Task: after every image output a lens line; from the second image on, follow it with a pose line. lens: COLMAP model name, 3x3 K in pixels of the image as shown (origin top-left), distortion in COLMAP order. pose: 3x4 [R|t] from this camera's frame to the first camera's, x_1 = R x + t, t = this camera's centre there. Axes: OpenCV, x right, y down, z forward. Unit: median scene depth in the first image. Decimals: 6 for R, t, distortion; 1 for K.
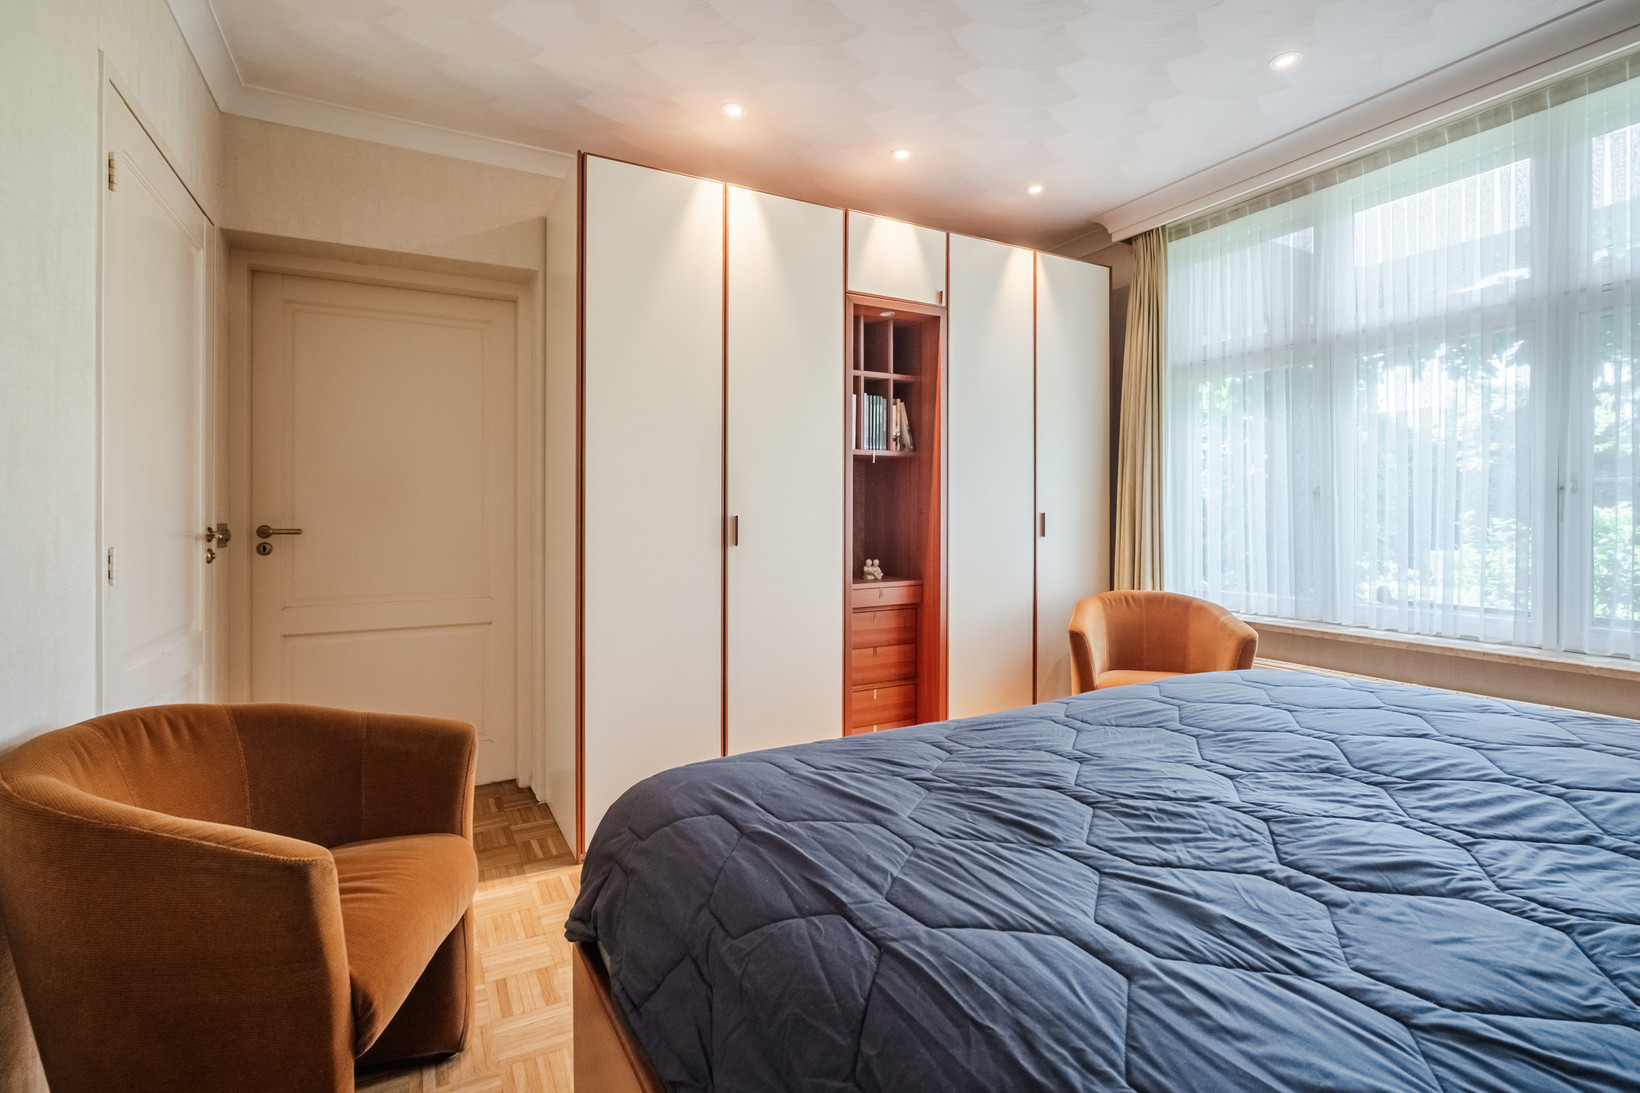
lens RADIAL K [[753.0, 0, 823.8], [0, 753.0, 519.0], [0, 0, 1]] dist [-0.004656, 0.000088]
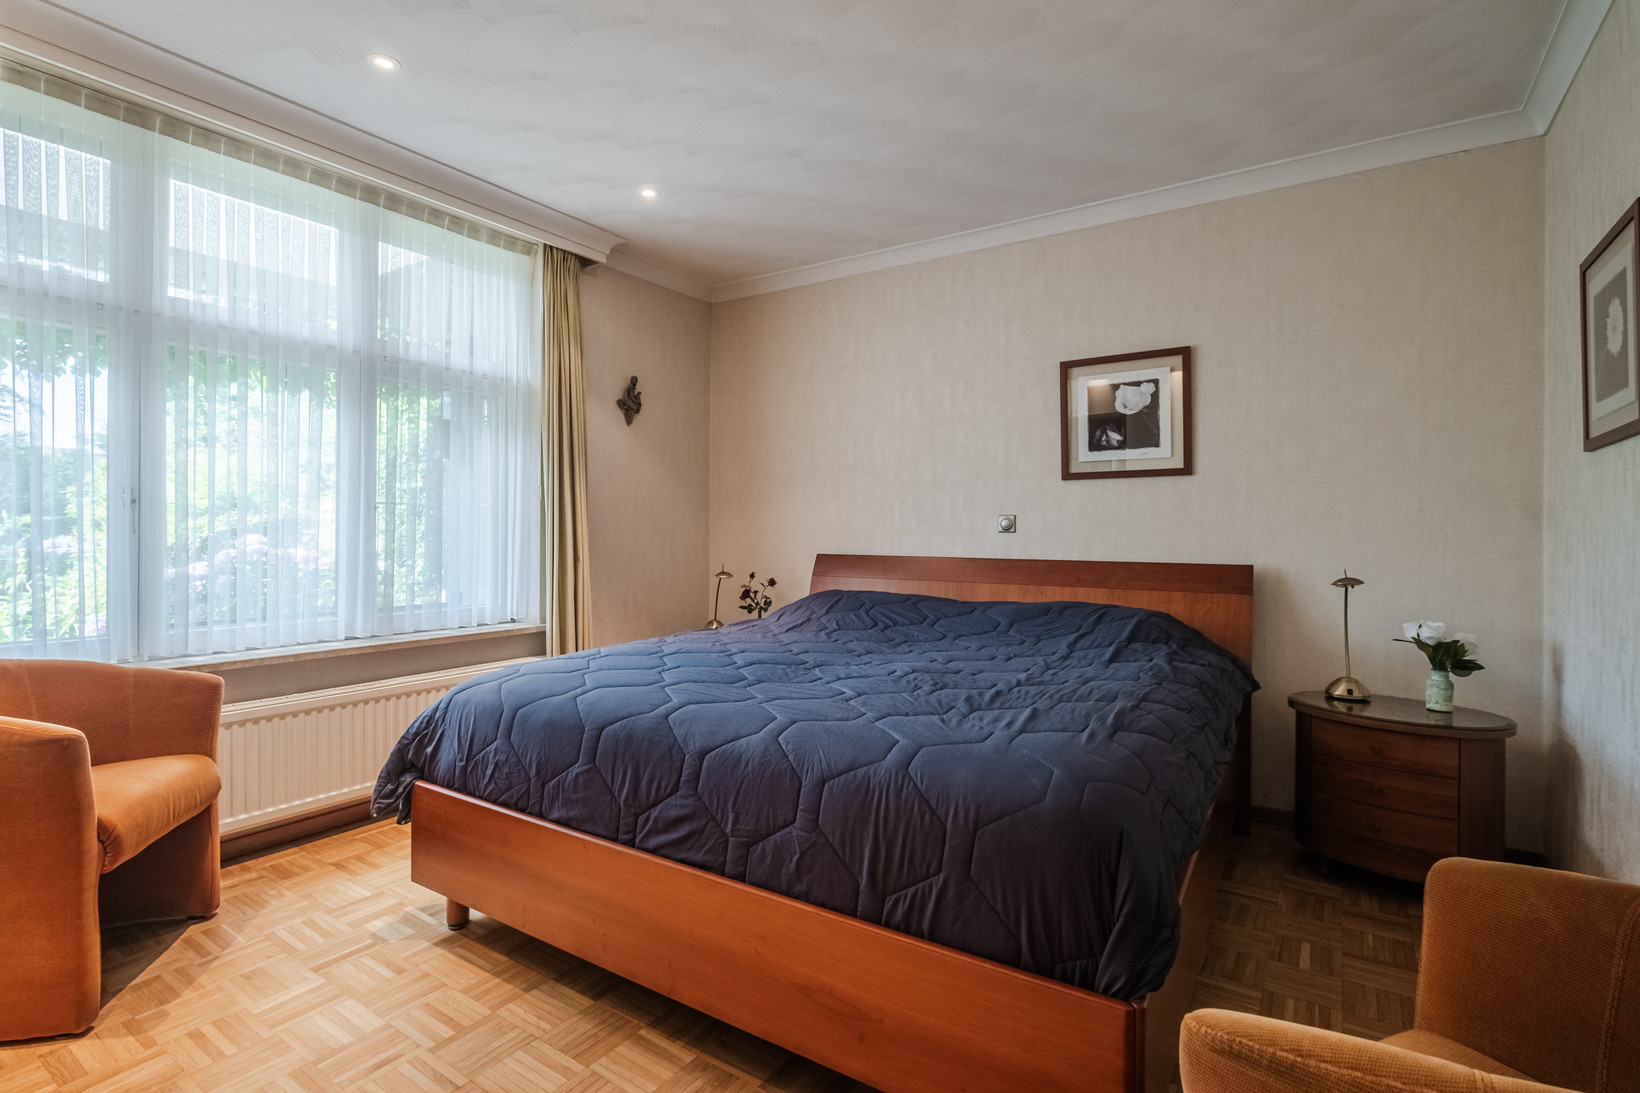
lens RADIAL K [[753.0, 0, 823.8], [0, 753.0, 519.0], [0, 0, 1]] dist [-0.004656, 0.000088]
pose [[-0.453005, 0.010920, 0.891441, -0.454232], [0.001262, 0.999932, -0.011608, -0.005783], [-0.891507, -0.004134, -0.452988, 0.830077]]
